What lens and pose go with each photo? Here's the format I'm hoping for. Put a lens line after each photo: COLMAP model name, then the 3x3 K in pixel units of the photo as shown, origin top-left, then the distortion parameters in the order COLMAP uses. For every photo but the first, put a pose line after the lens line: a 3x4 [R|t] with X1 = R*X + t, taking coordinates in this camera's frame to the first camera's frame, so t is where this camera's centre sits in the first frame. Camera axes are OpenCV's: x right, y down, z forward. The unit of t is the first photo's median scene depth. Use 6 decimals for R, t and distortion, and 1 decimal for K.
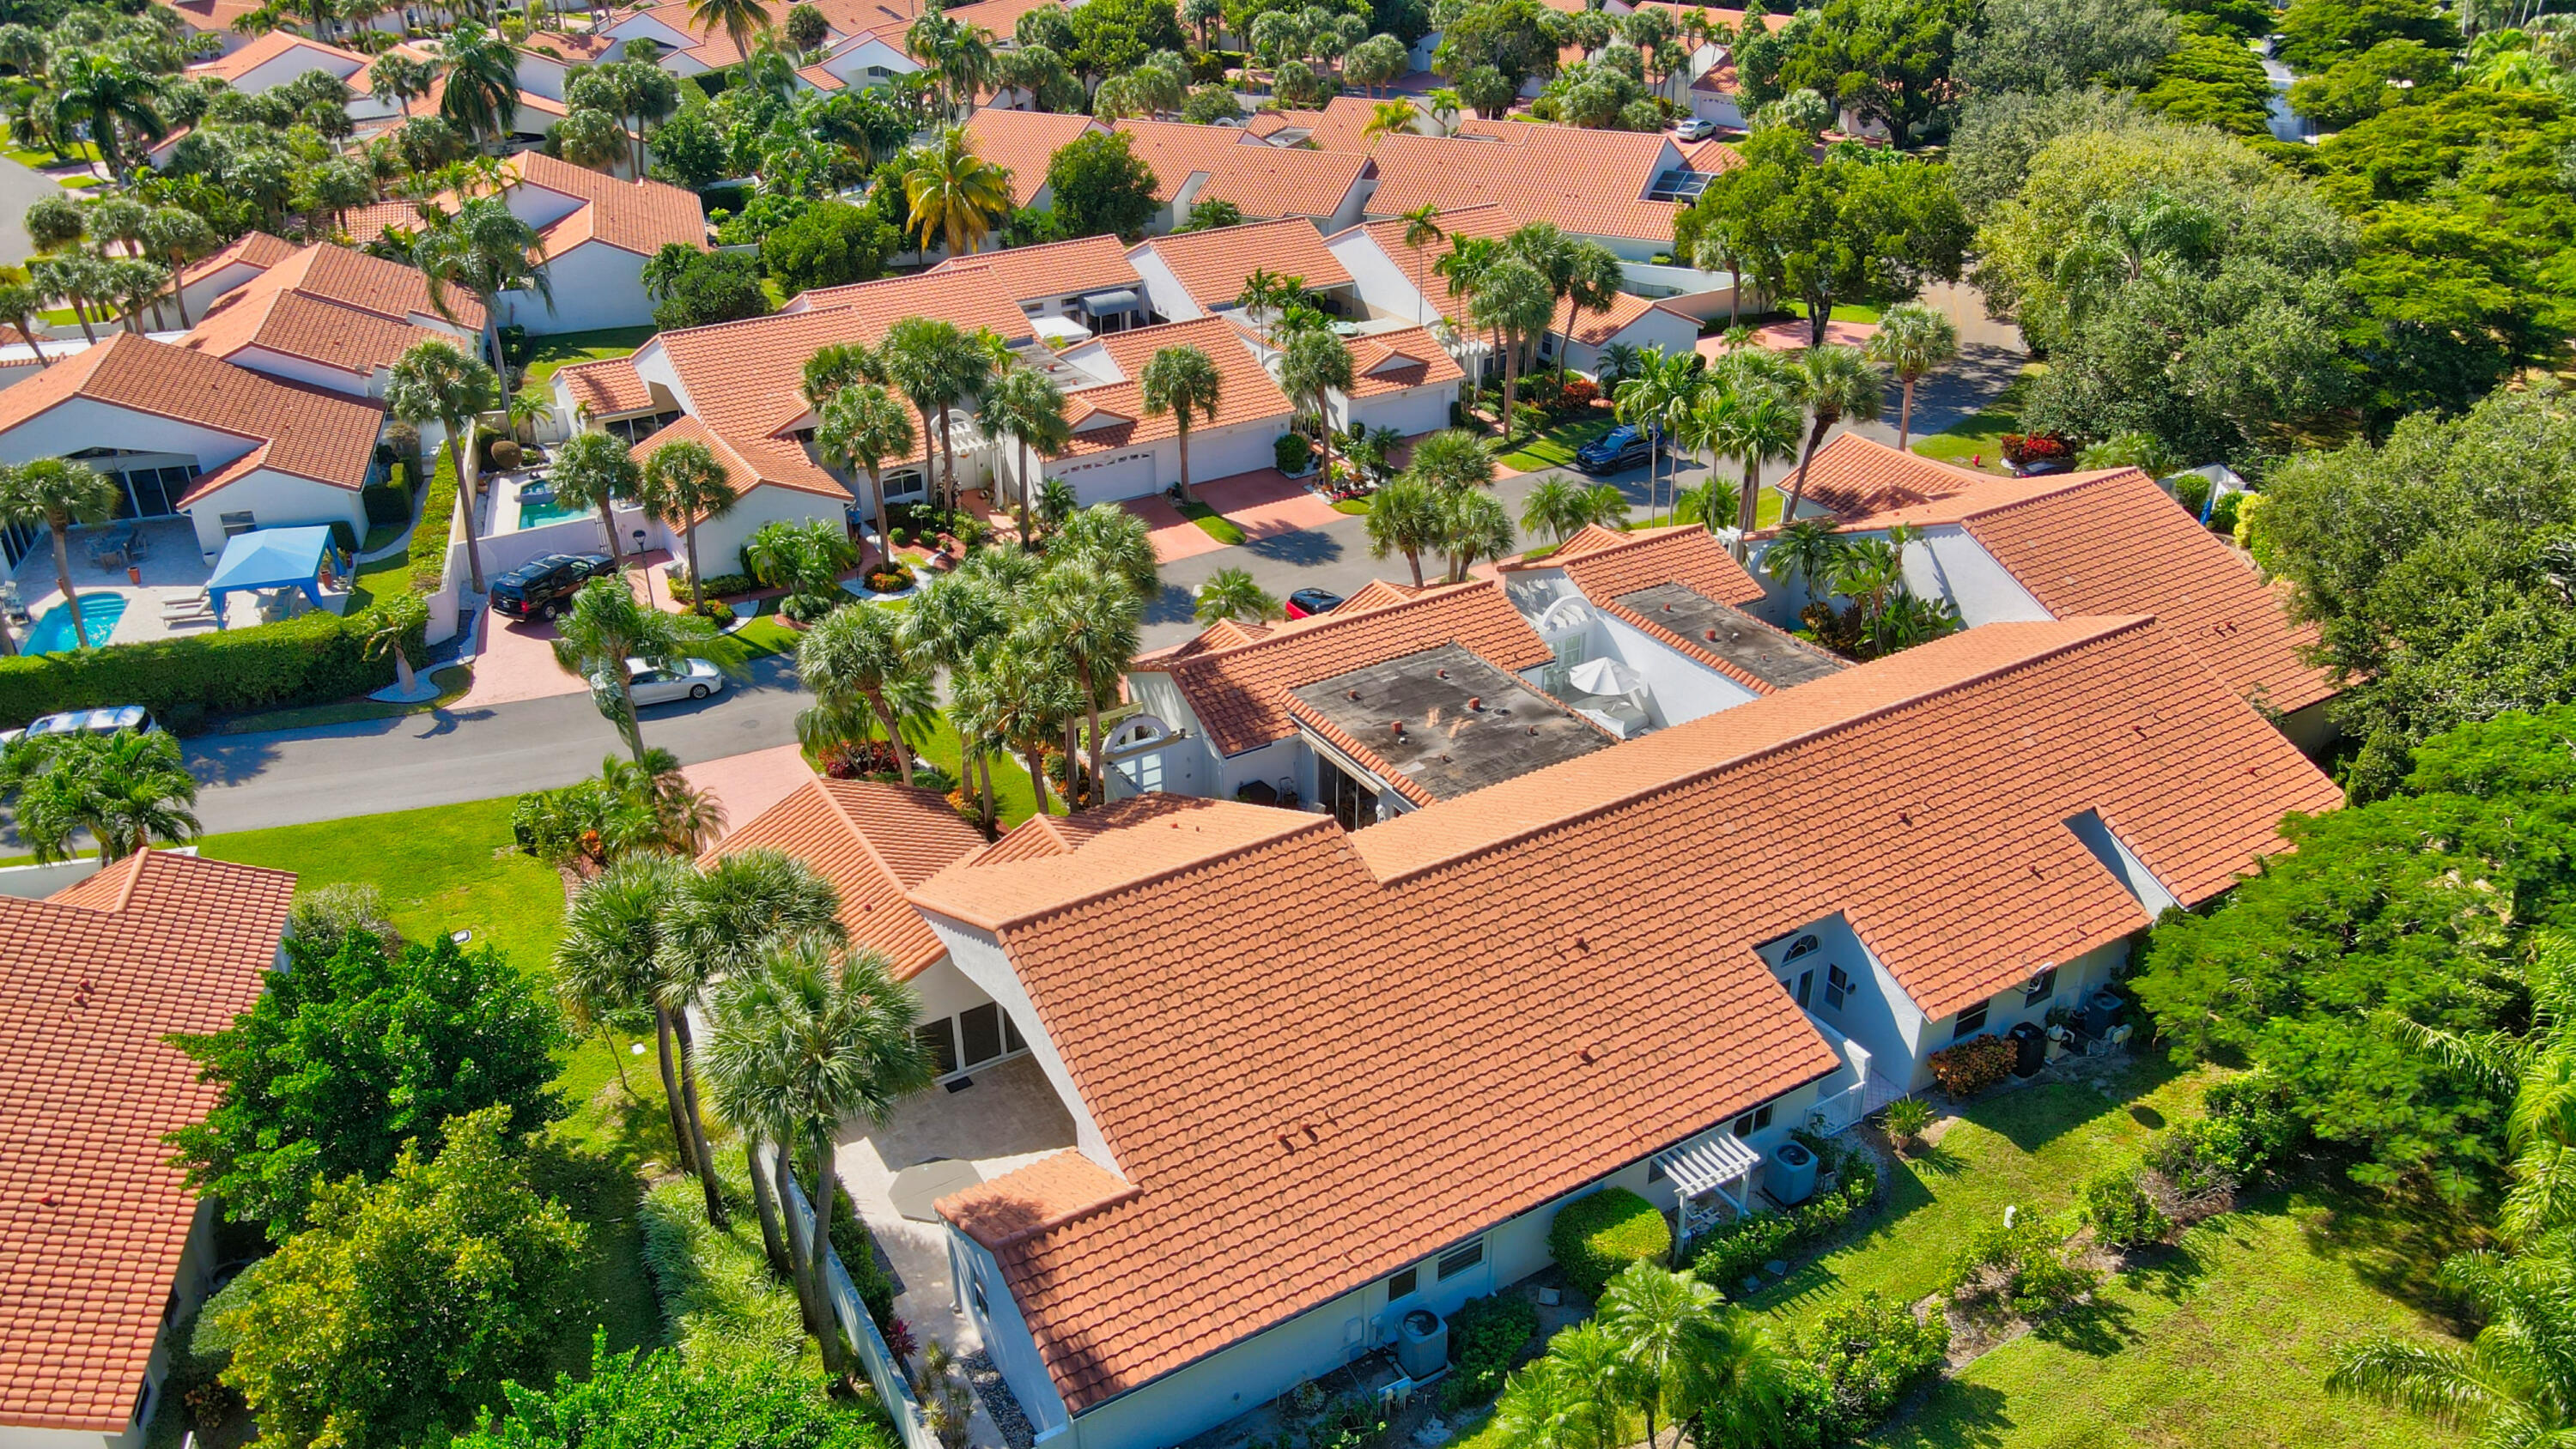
lens RADIAL K [[1907.7, 0, 1272.6], [0, 1907.7, 727.2], [0, 0, 1]] dist [-0.005551, 0.029623]
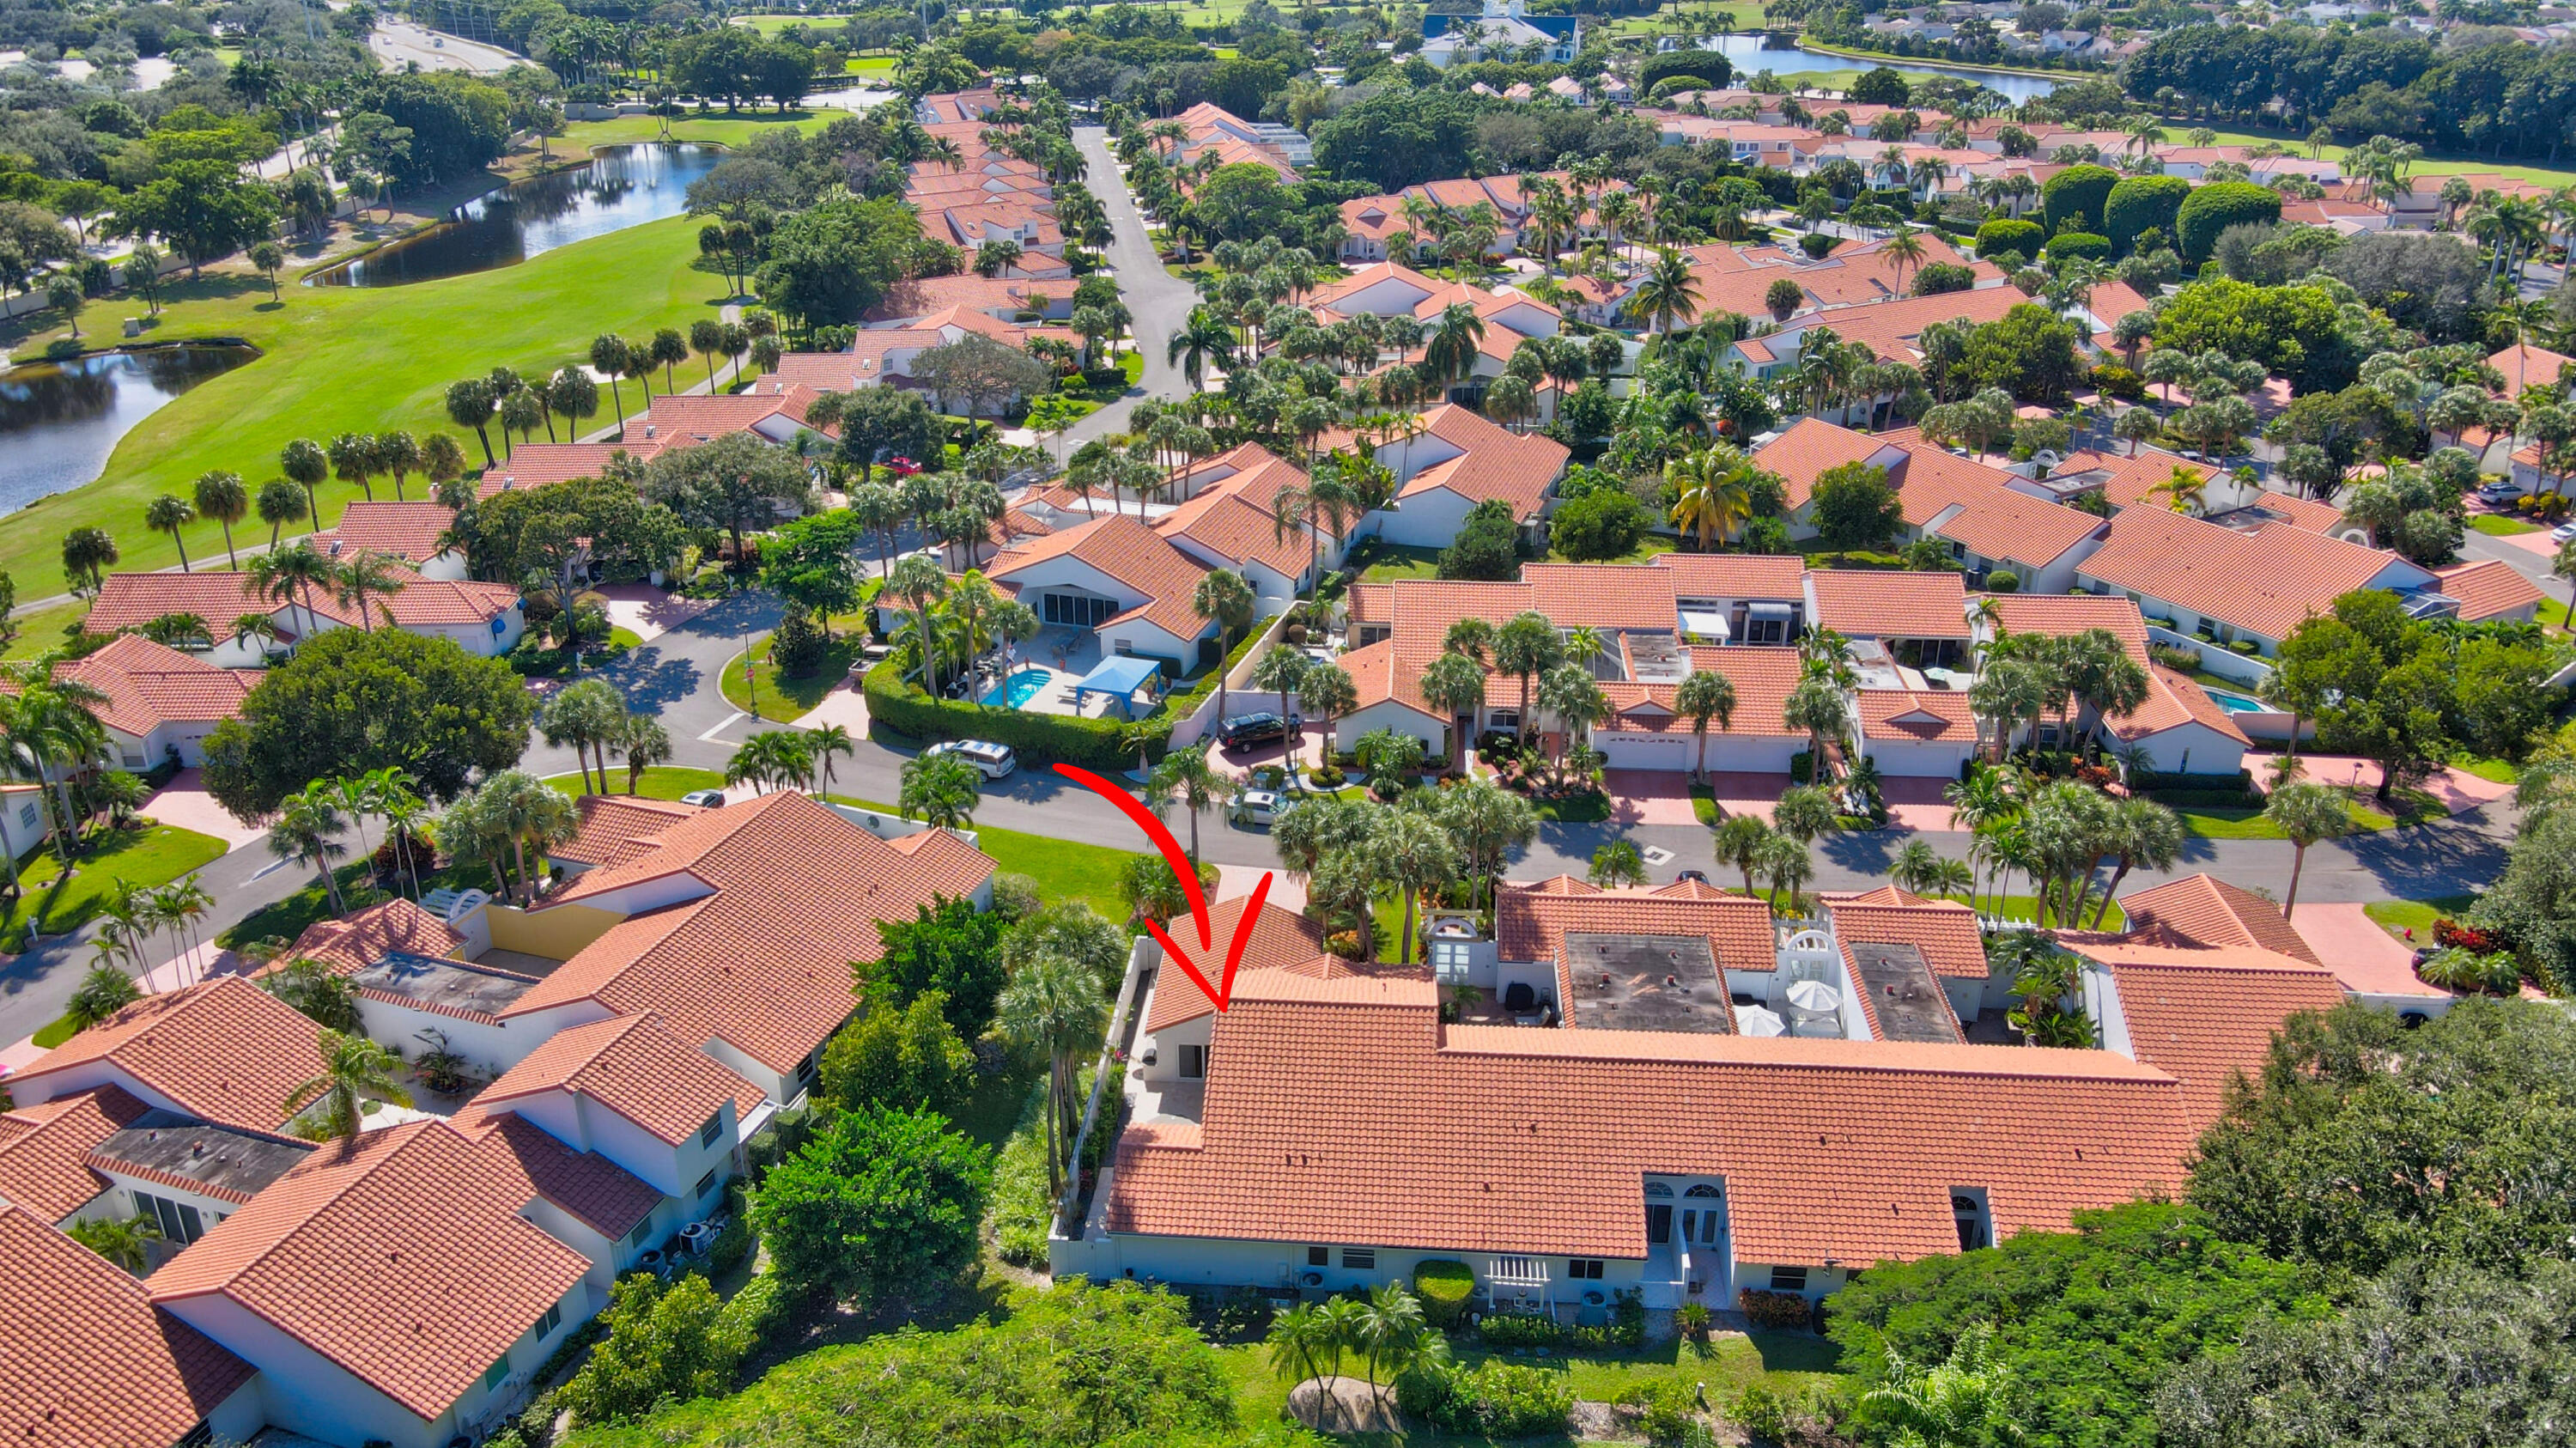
lens RADIAL K [[1908.4, 0, 1271.9], [0, 1908.4, 725.9], [0, 0, 1]] dist [-0.017149, 0.050014]
pose [[0.813849, 0.243900, -0.527411, 0.502635], [-0.276759, 0.960785, 0.017245, -0.120676], [0.510935, 0.131931, 0.849435, -0.354791]]
